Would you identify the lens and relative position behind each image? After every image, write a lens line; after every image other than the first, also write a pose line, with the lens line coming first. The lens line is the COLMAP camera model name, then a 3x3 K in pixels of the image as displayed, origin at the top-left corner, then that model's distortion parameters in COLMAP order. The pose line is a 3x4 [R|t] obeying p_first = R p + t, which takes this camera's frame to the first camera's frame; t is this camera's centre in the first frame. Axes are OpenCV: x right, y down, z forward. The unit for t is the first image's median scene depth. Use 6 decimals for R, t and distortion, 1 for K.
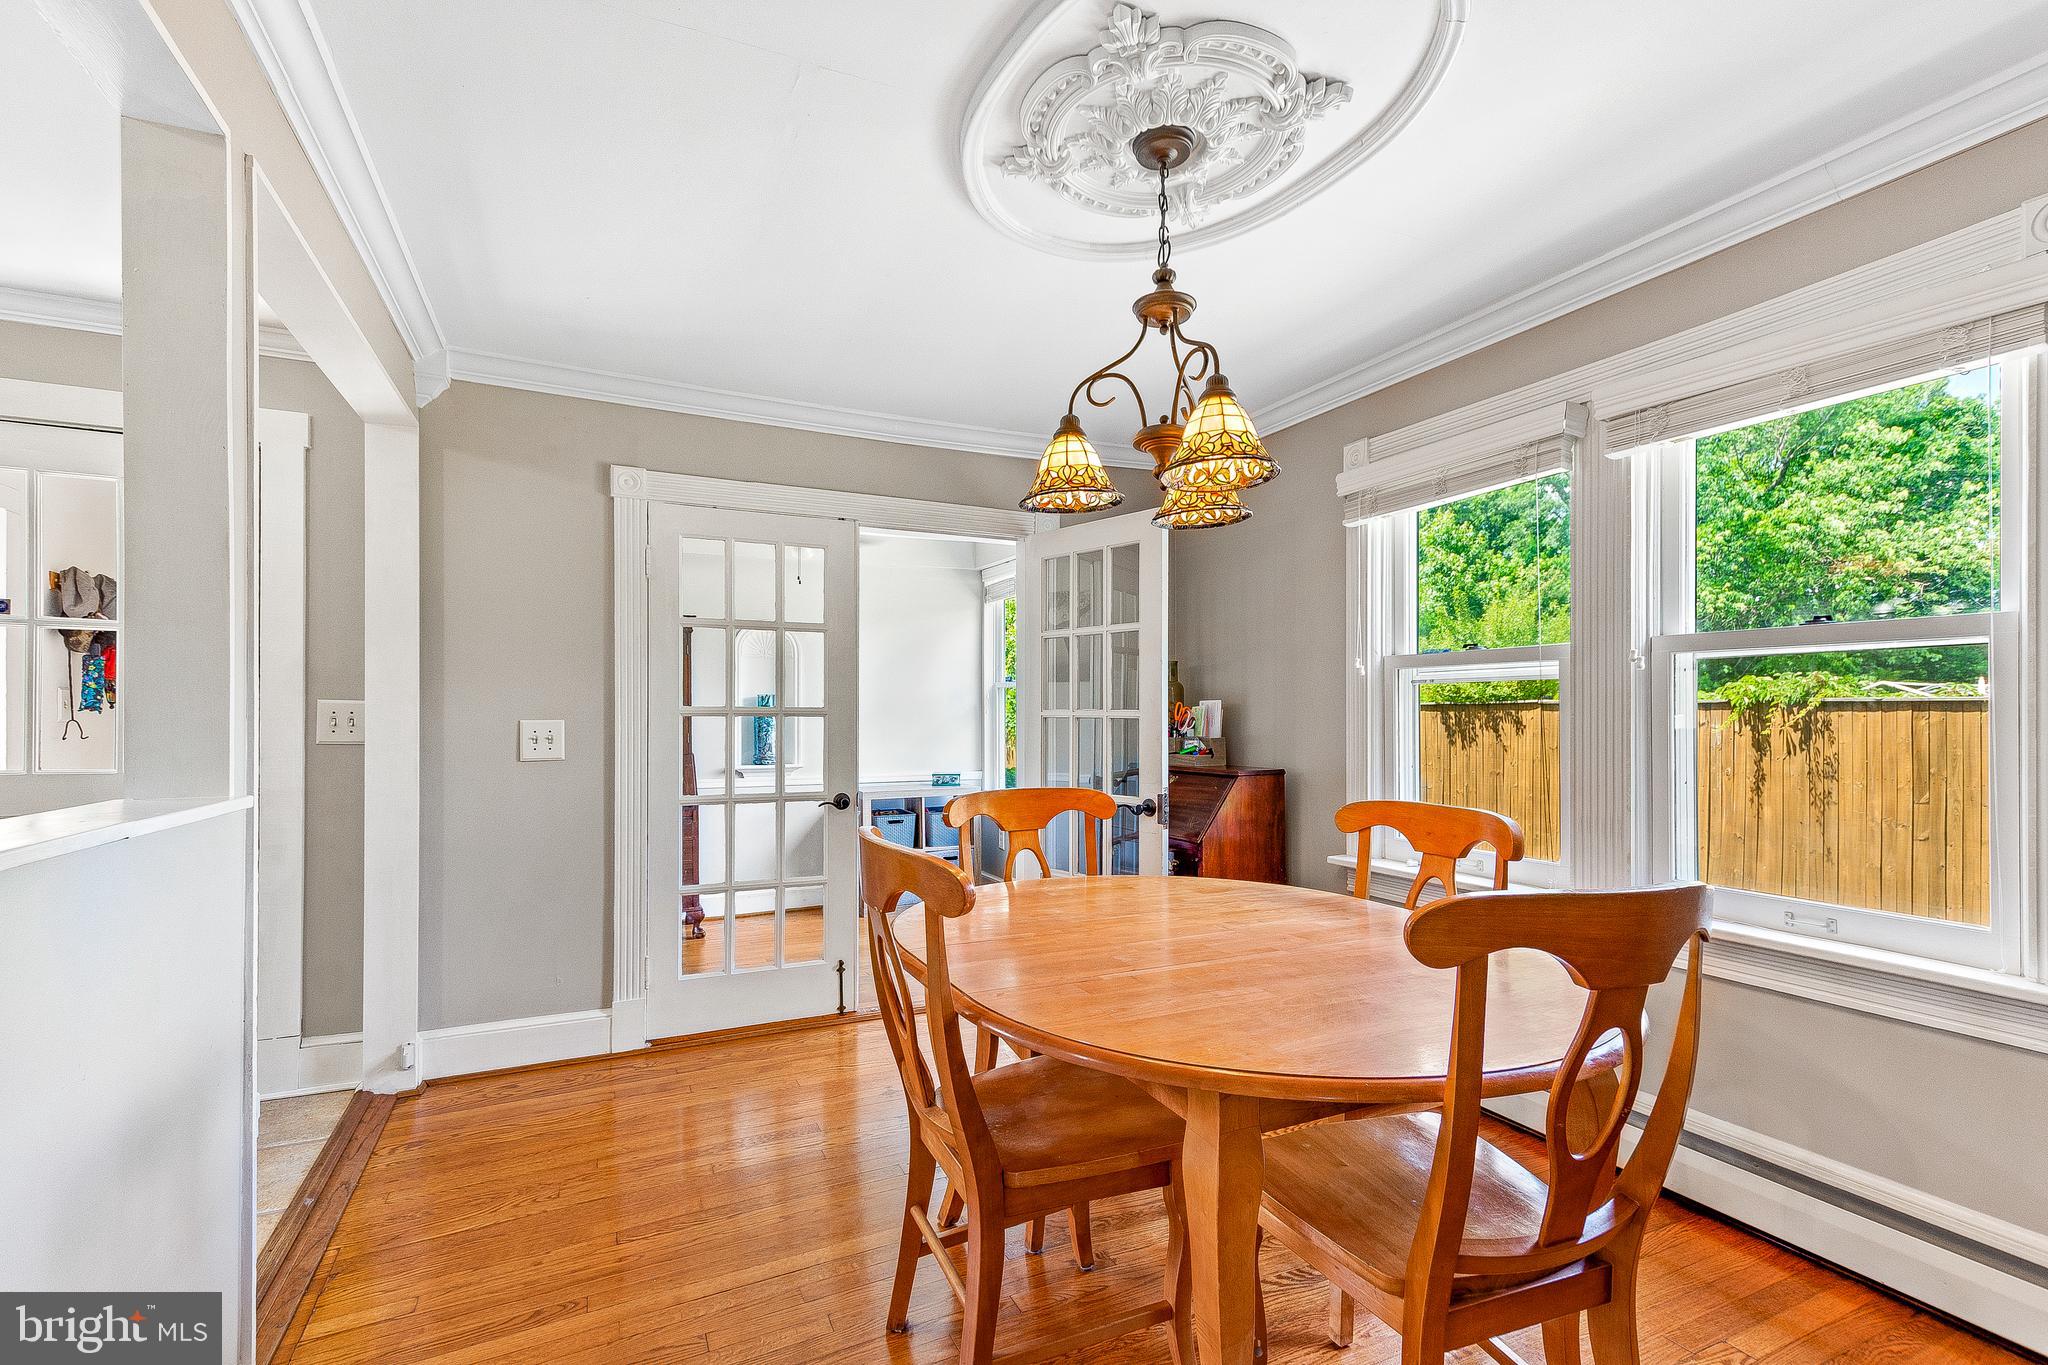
lens RADIAL K [[899.6, 0, 1022.4], [0, 899.6, 713.1], [0, 0, 1]] dist [0.012250, 0.000016]
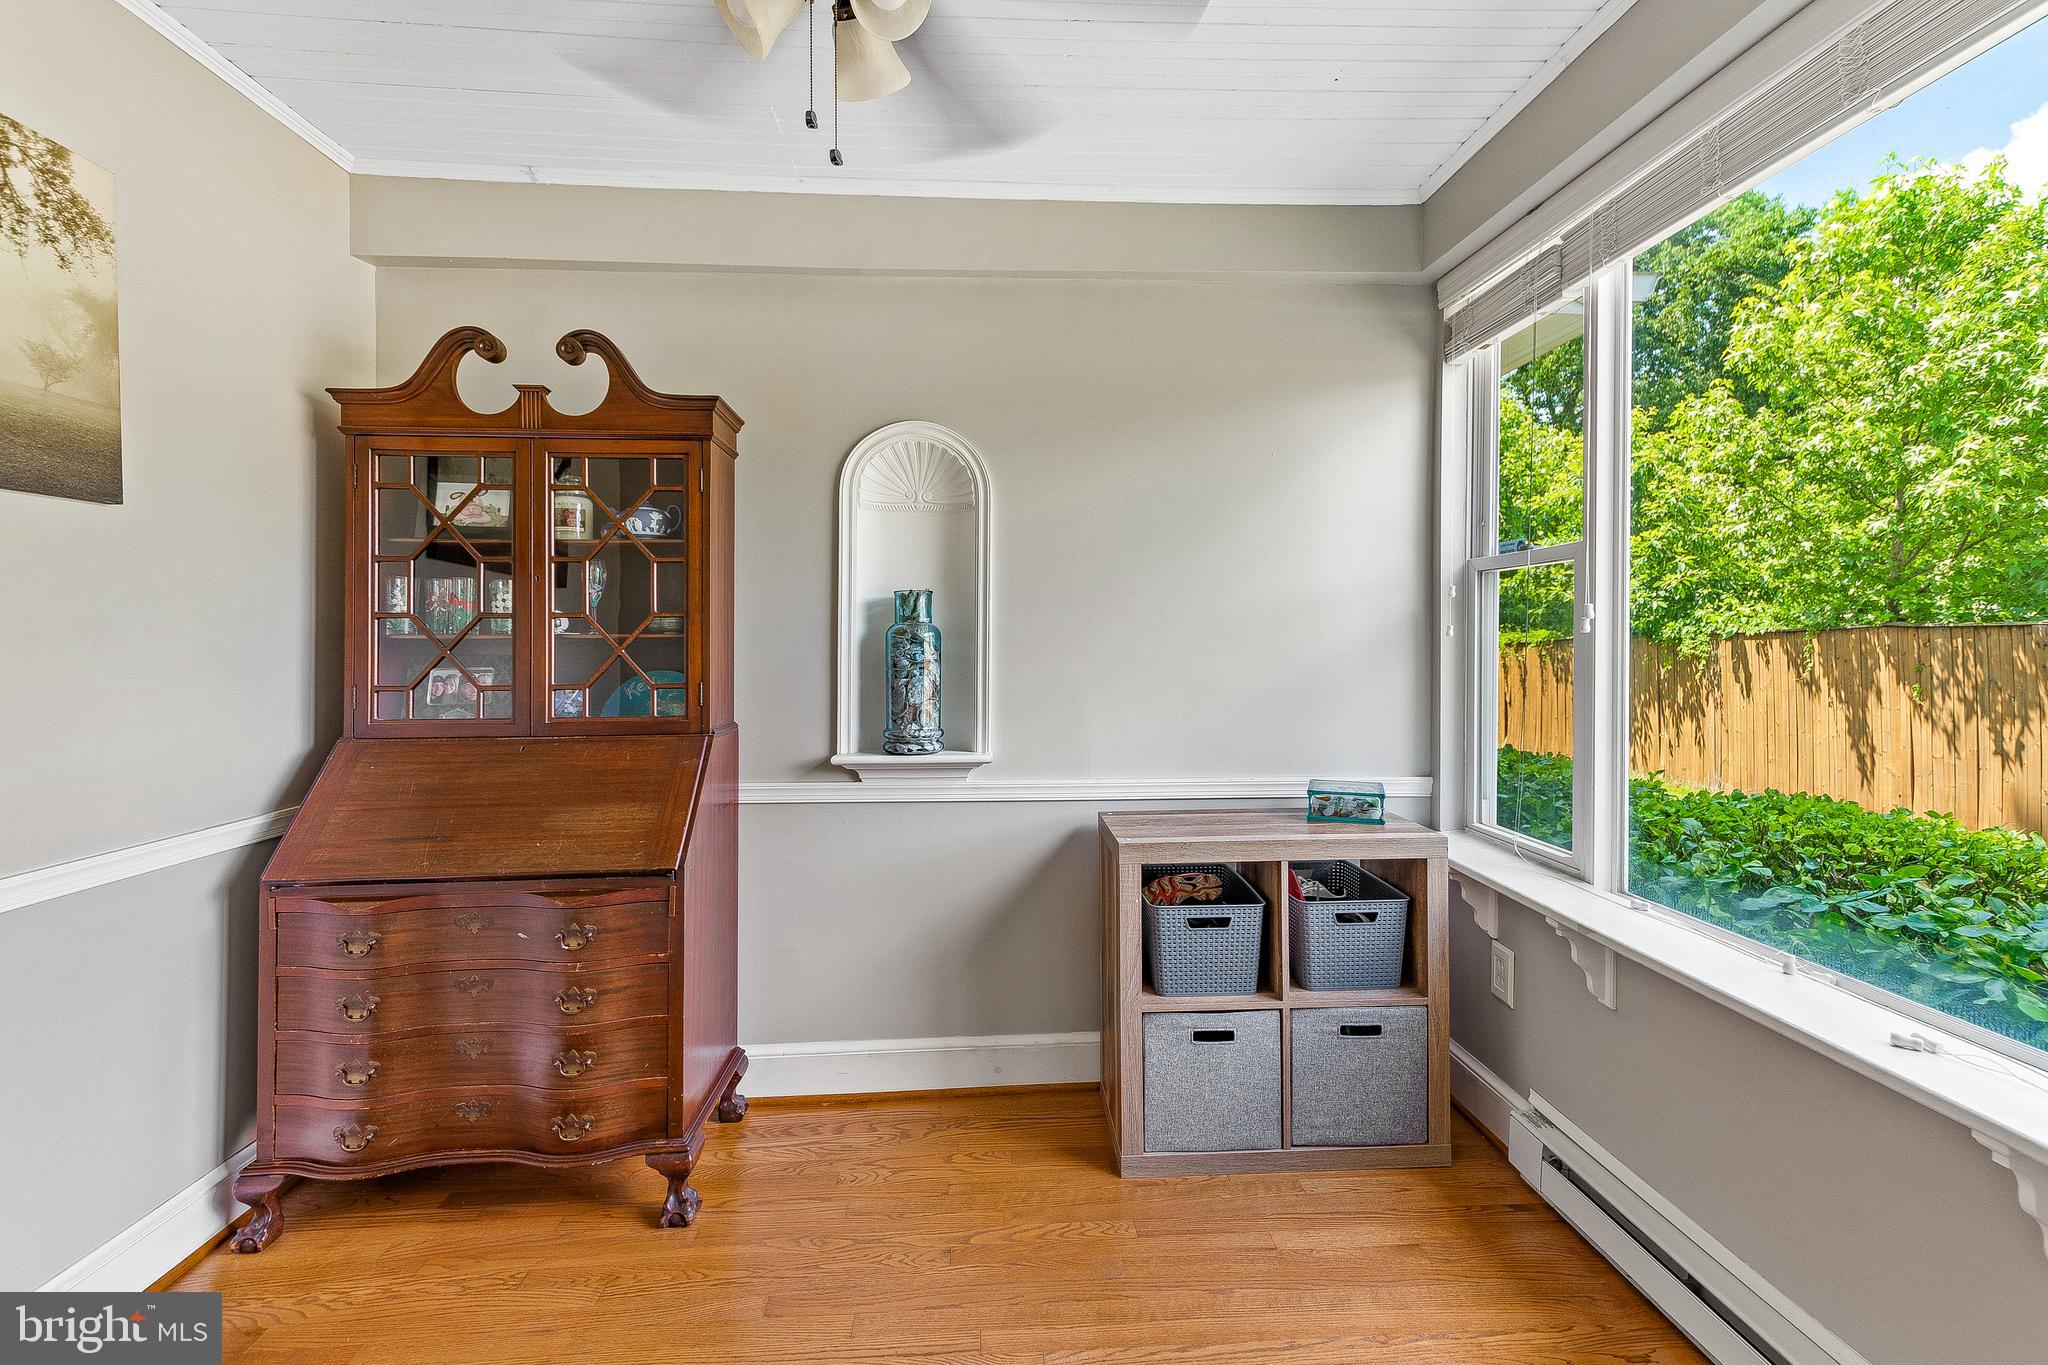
lens RADIAL K [[874.7, 0, 1025.8], [0, 874.7, 640.3], [0, 0, 1]] dist [0.011895, 0.000017]
pose [[0.926966, 0.003977, -0.375123, -0.073998], [-0.003375, 0.999992, 0.002262, 0.001558], [0.375129, -0.000831, 0.926972, 0.623251]]
